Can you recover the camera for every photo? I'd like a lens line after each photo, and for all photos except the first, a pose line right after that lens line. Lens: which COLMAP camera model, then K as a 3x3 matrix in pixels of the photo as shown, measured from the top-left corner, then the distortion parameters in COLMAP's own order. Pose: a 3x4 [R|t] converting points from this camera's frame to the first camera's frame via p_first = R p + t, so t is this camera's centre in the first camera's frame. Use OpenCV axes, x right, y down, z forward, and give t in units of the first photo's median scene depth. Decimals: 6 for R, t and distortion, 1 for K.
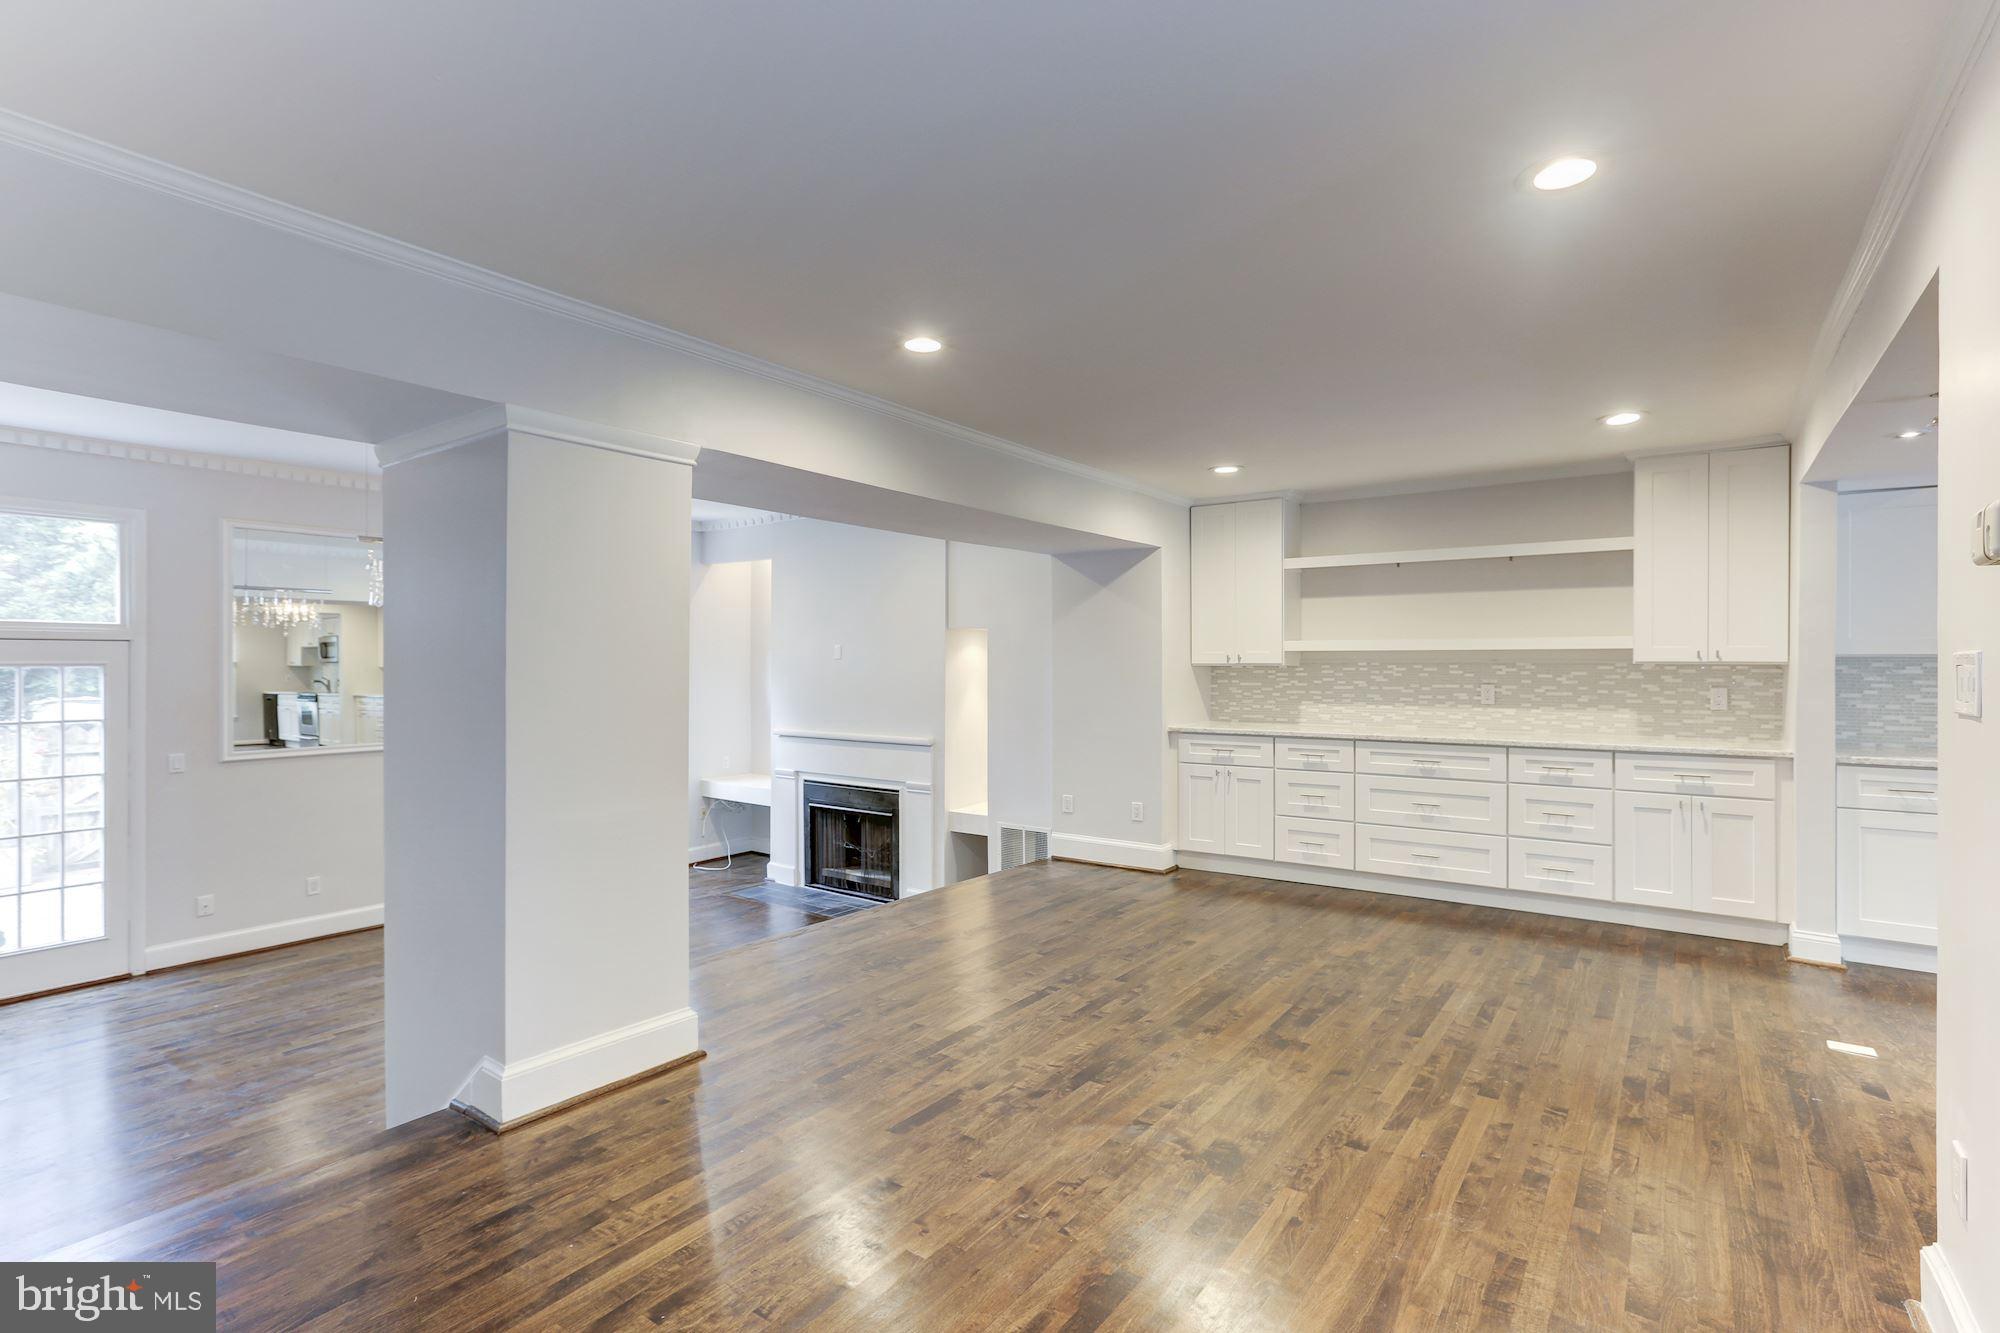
lens RADIAL K [[952.4, 0, 1007.1], [0, 952.4, 659.5], [0, 0, 1]] dist [-0.036524, 0.022587]
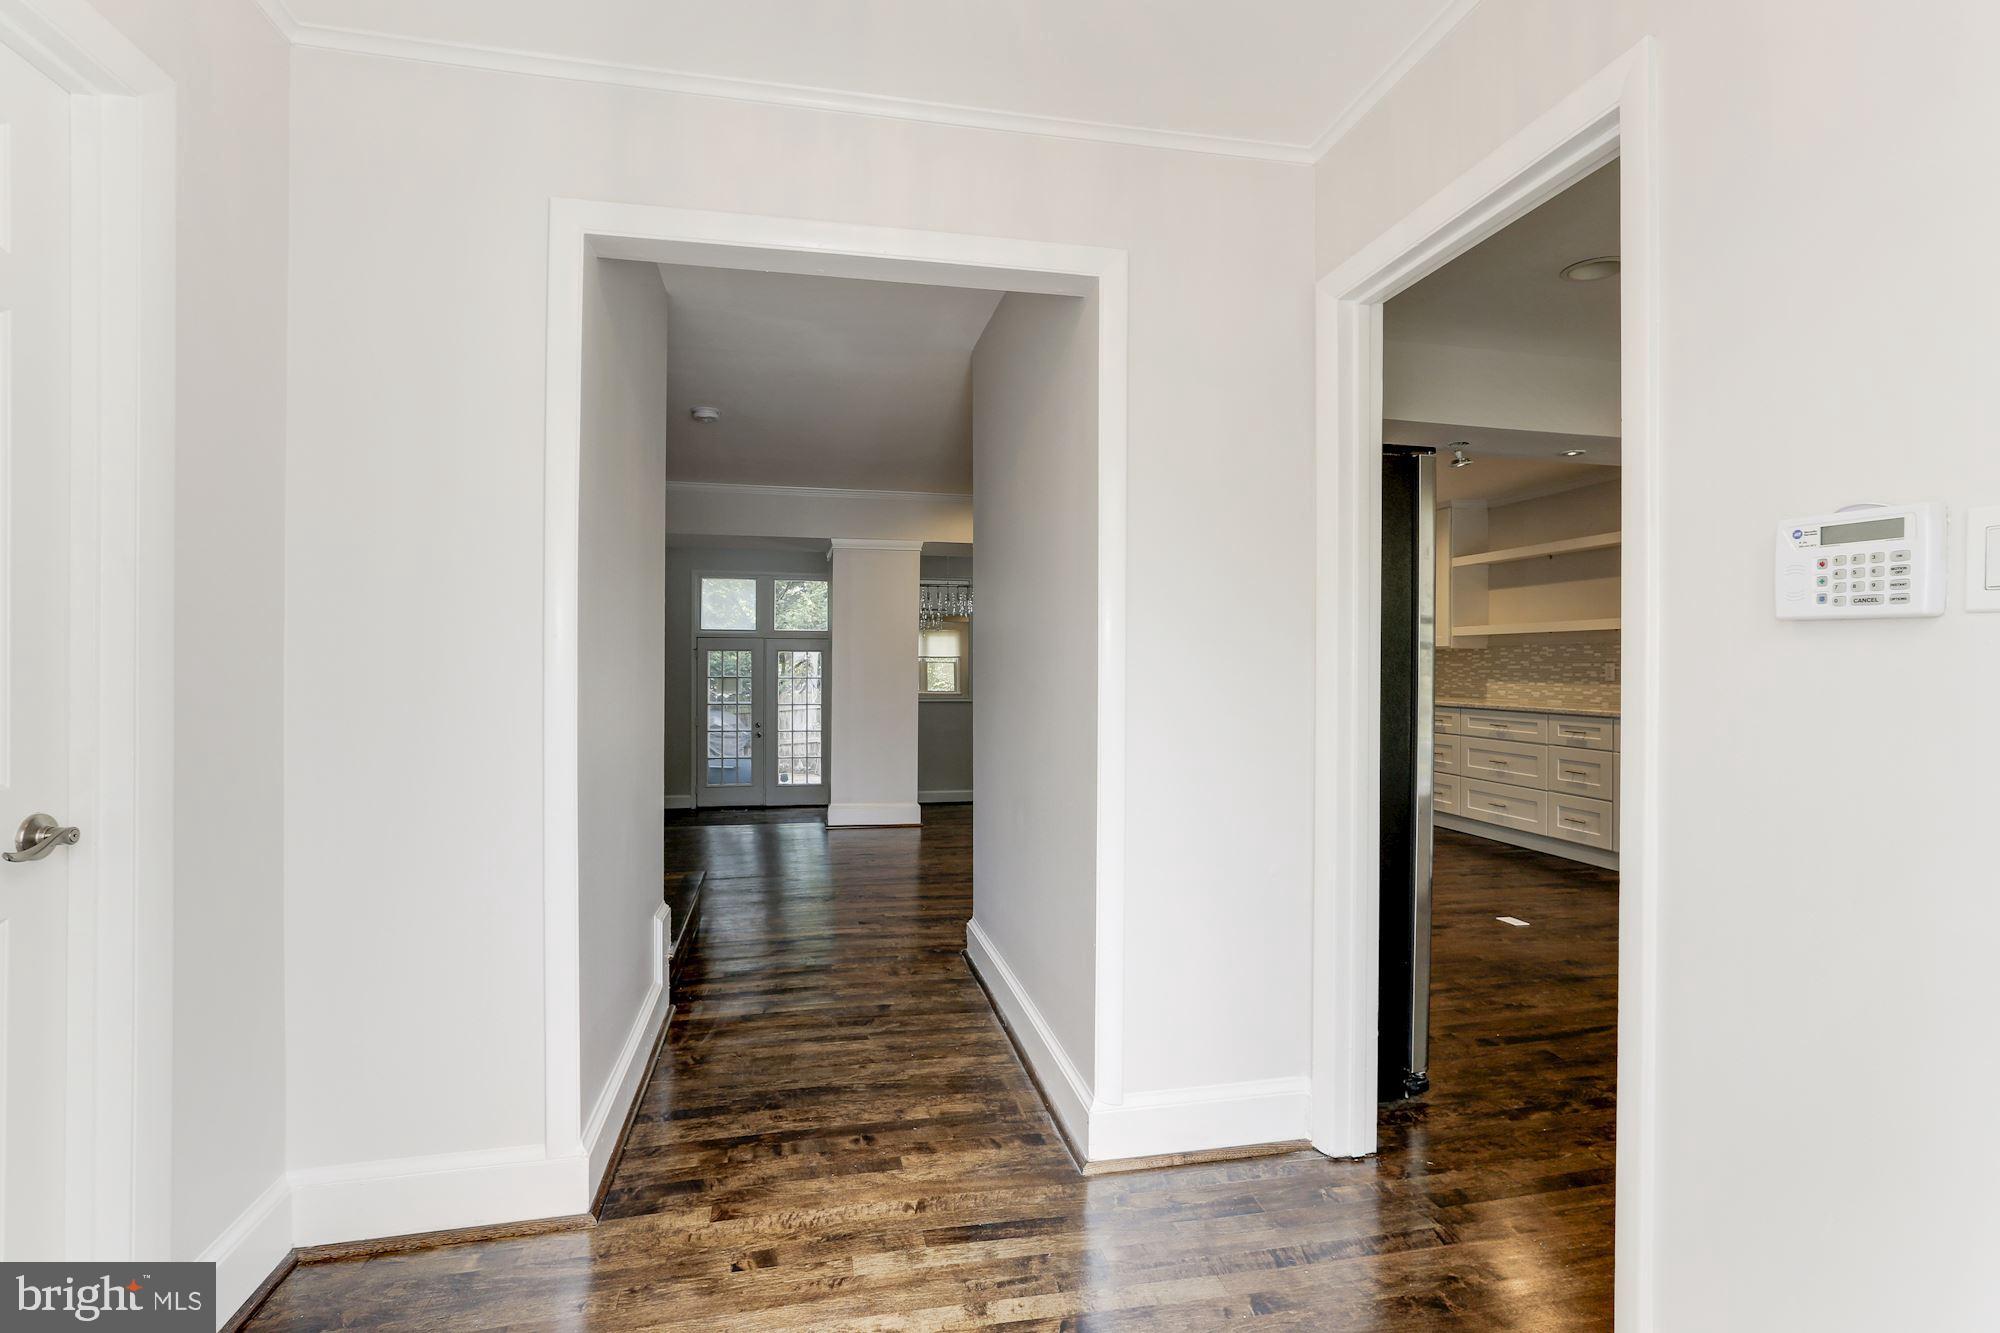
lens RADIAL K [[952.4, 0, 1005.8], [0, 952.4, 657.0], [0, 0, 1]] dist [-0.036524, 0.022587]
pose [[0.747034, -0.000637, -0.664786, 0.729750], [-0.003708, 0.999980, -0.005125, 0.028688], [0.664776, 0.006294, 0.747016, -0.280158]]
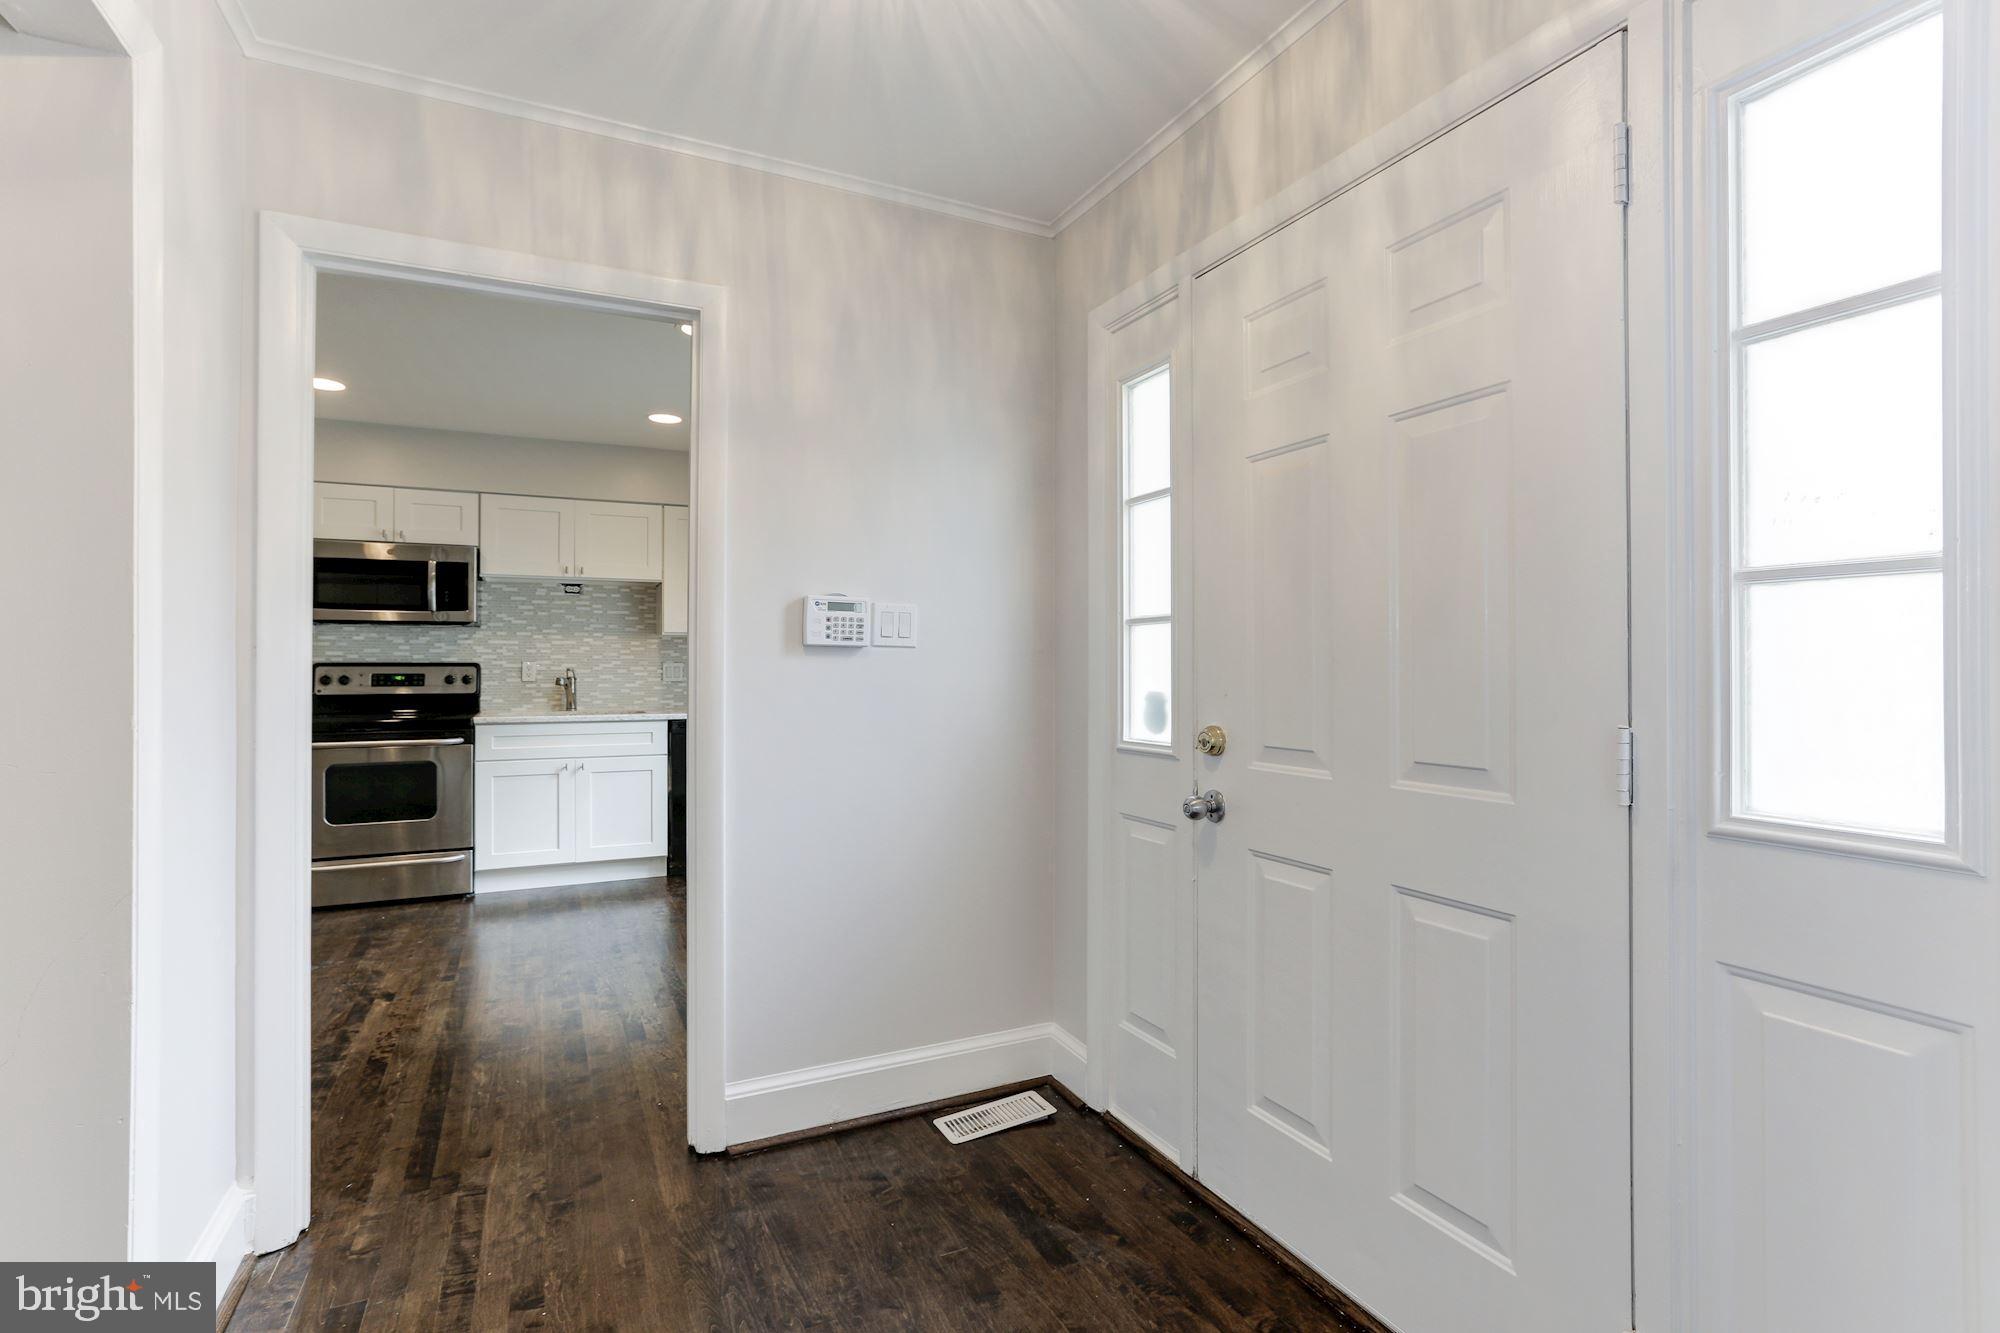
lens RADIAL K [[952.4, 0, 998.0], [0, 952.4, 659.6], [0, 0, 1]] dist [-0.036524, 0.022587]
pose [[0.470466, 0.003869, 0.882410, 0.375818], [-0.000076, 0.999991, -0.004344, 0.026484], [-0.882418, 0.001976, 0.470462, -0.277728]]
